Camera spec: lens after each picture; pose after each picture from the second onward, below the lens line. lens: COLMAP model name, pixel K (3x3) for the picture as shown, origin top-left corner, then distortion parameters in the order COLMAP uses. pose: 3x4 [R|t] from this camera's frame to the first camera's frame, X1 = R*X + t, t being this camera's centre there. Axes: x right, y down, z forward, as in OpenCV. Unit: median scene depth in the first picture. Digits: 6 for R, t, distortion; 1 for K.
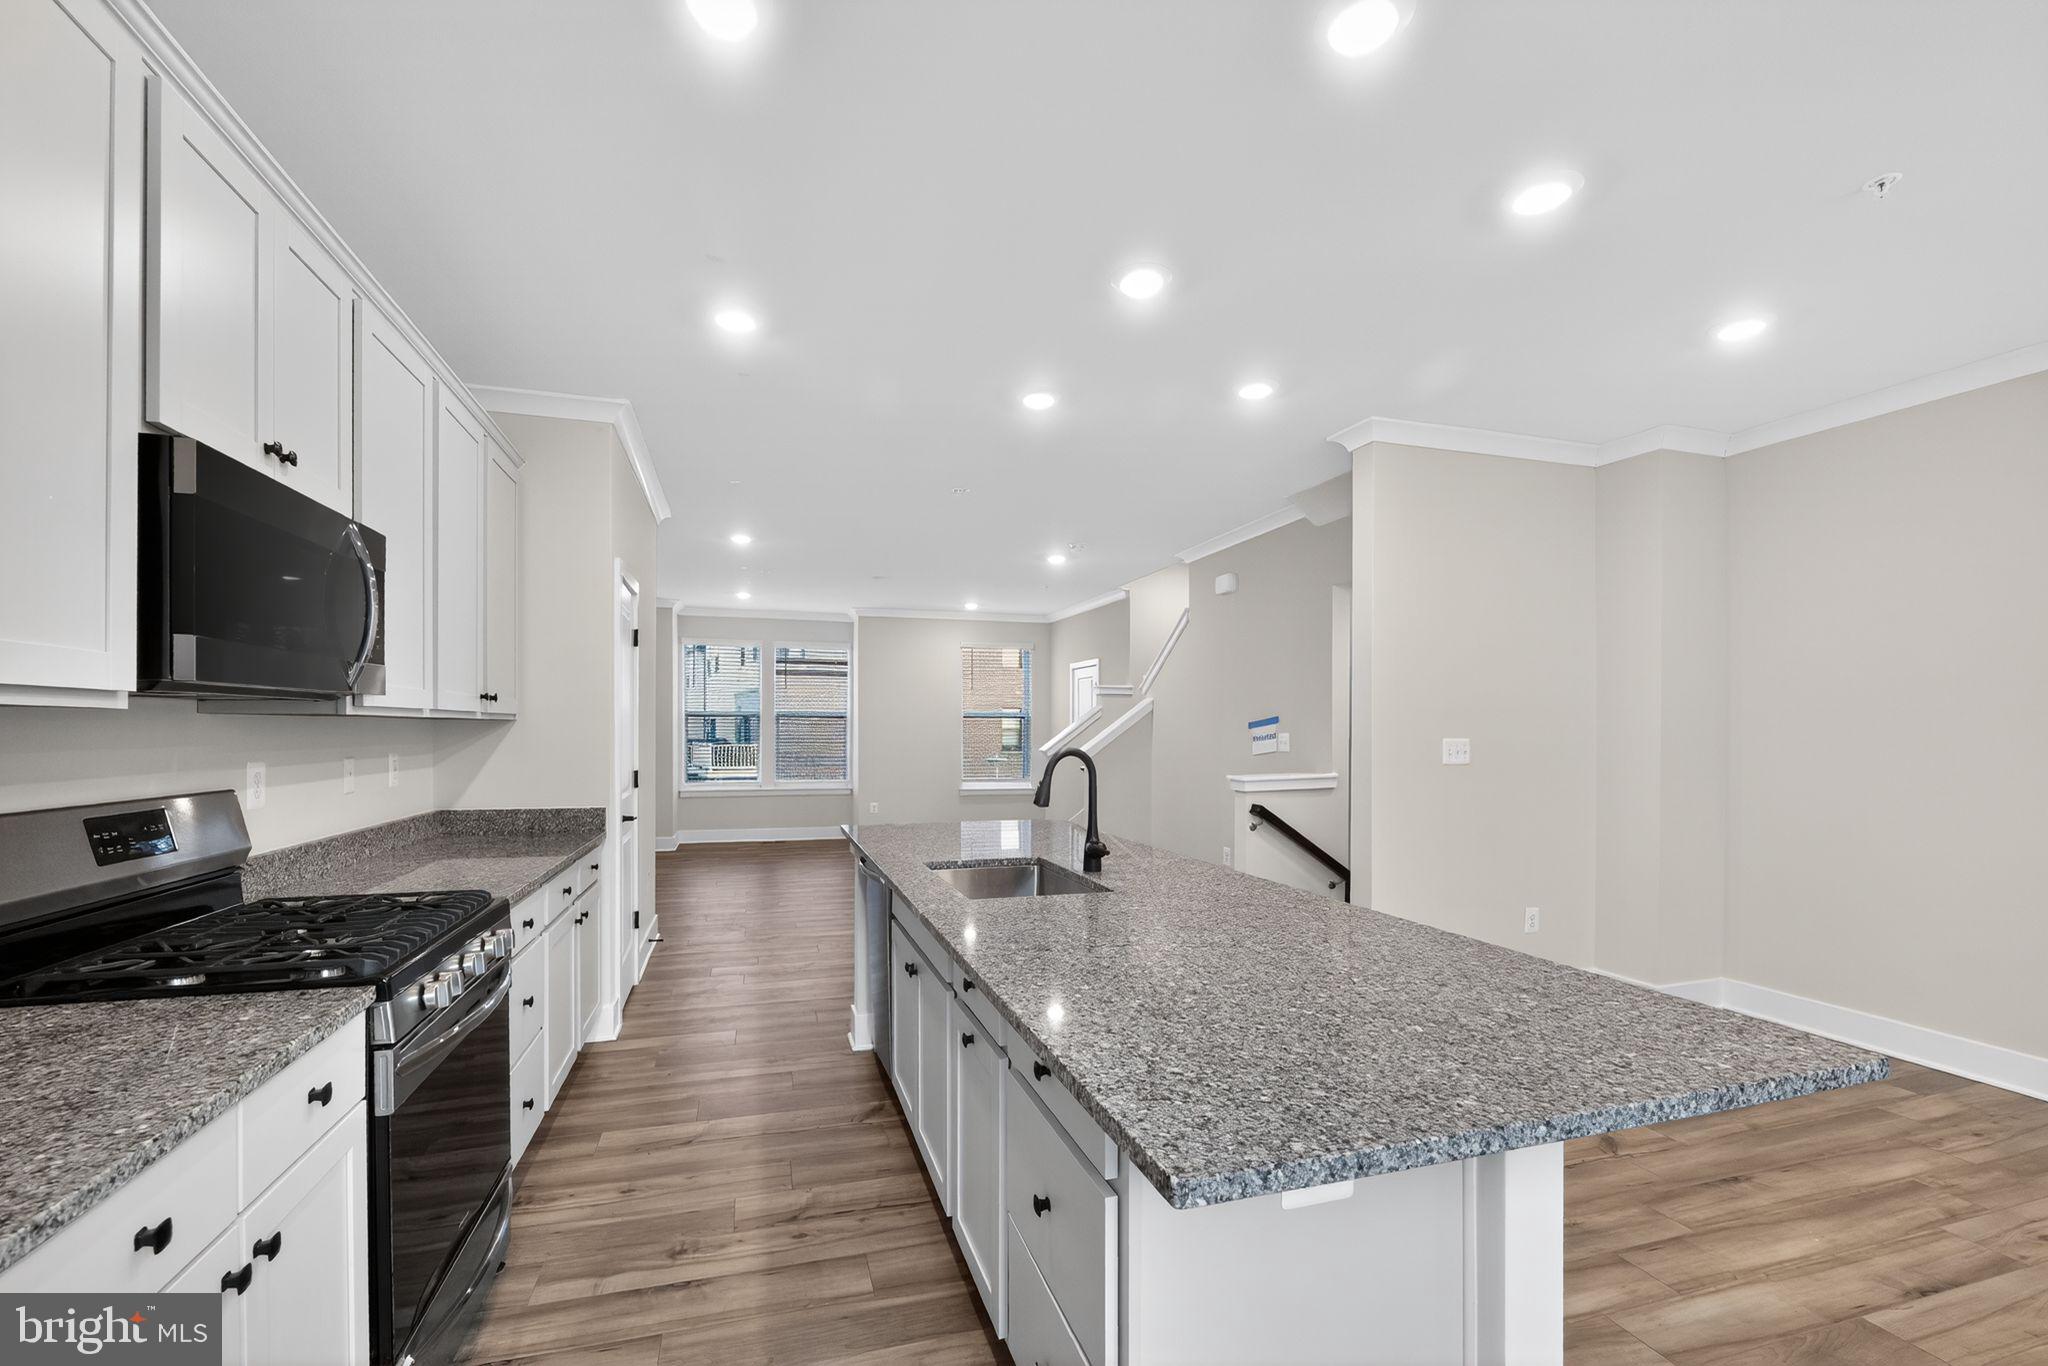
lens RADIAL K [[872.3, 0, 994.5], [0, 872.3, 738.9], [0, 0, 1]] dist [-0.005557, -0.001919]
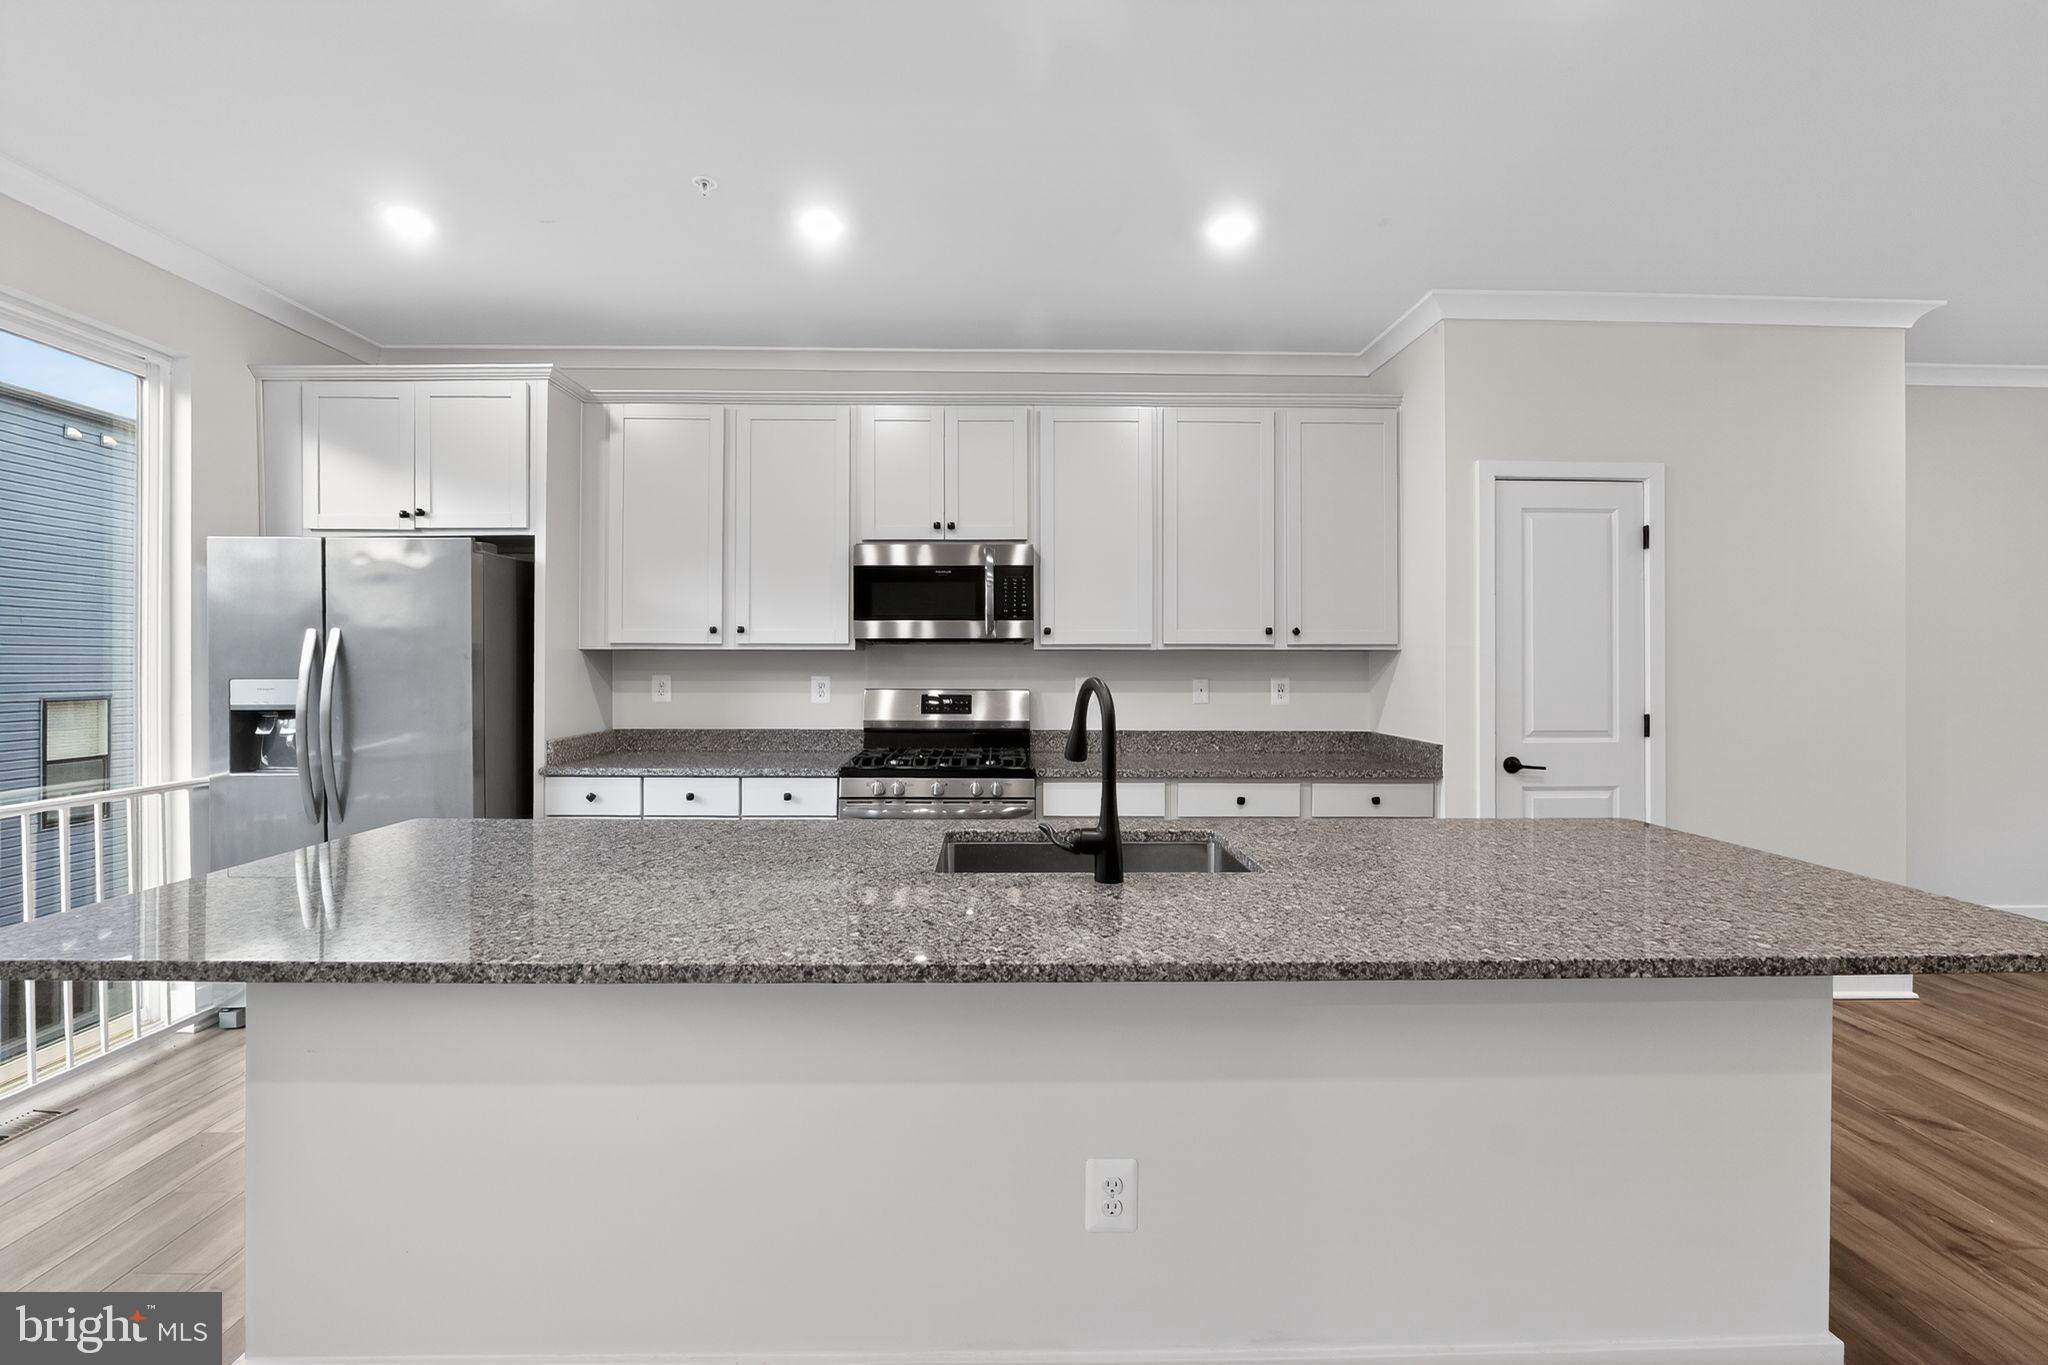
lens RADIAL K [[842.4, 0, 1014.4], [0, 842.4, 661.0], [0, 0, 1]] dist [-0.012874, 0.000912]
pose [[-0.253546, -0.006580, -0.967301, 0.346015], [-0.013933, 0.999898, -0.003149, 0.000285], [0.967223, 0.012679, -0.253611, 0.534343]]
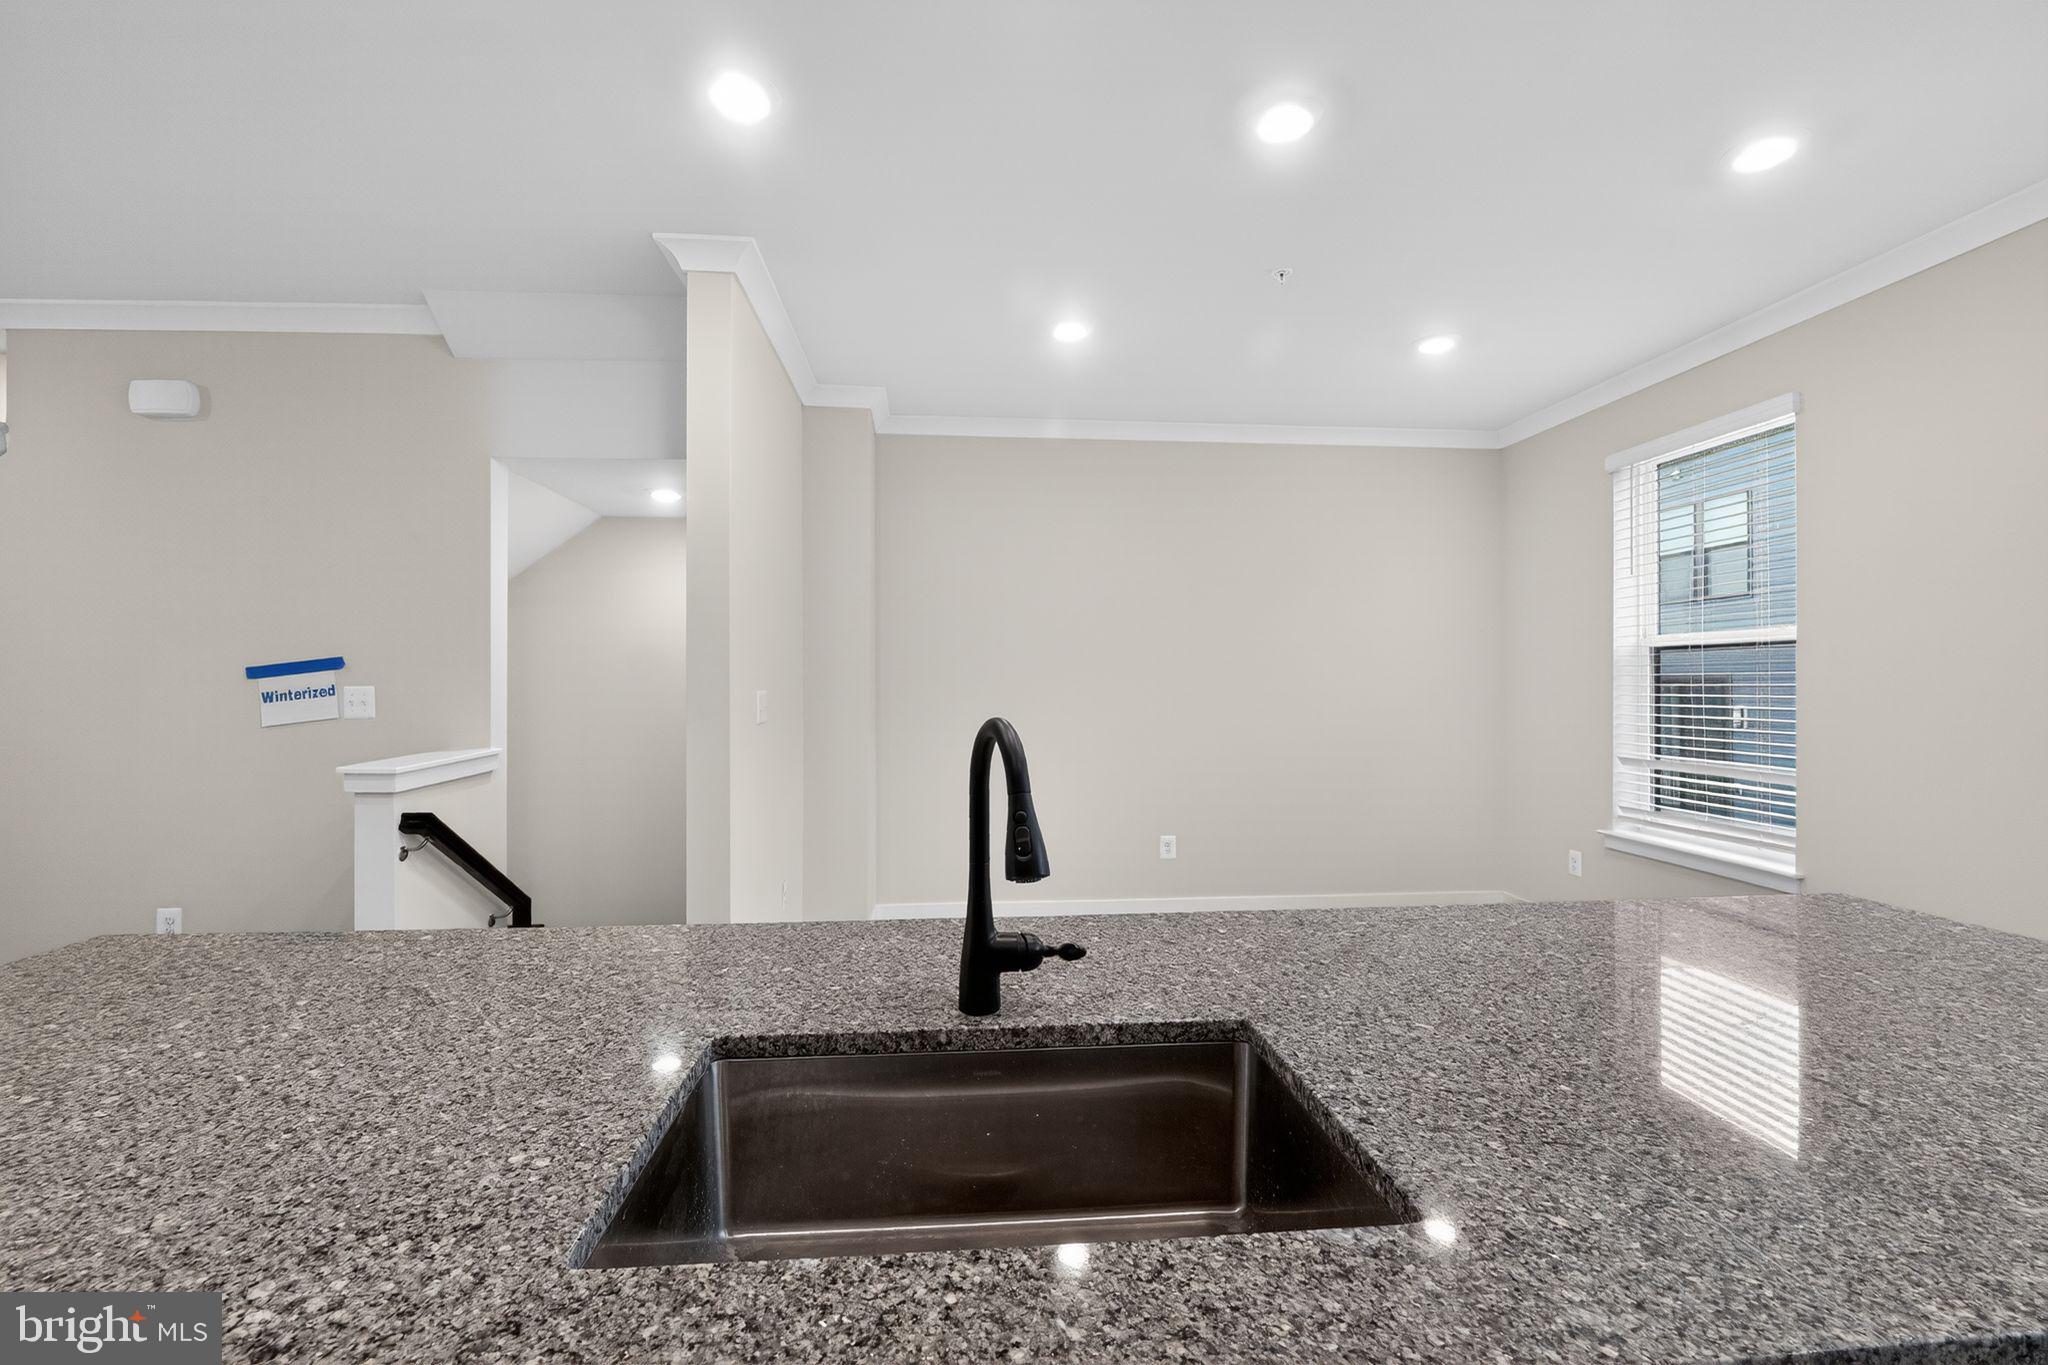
lens RADIAL K [[872.3, 0, 1015.0], [0, 872.3, 677.5], [0, 0, 1]] dist [-0.005557, -0.001919]
pose [[0.191674, -0.001558, 0.981457, -0.156424], [0.013585, 0.999907, -0.001066, -0.005869], [-0.981365, 0.013537, 0.191678, 0.445640]]
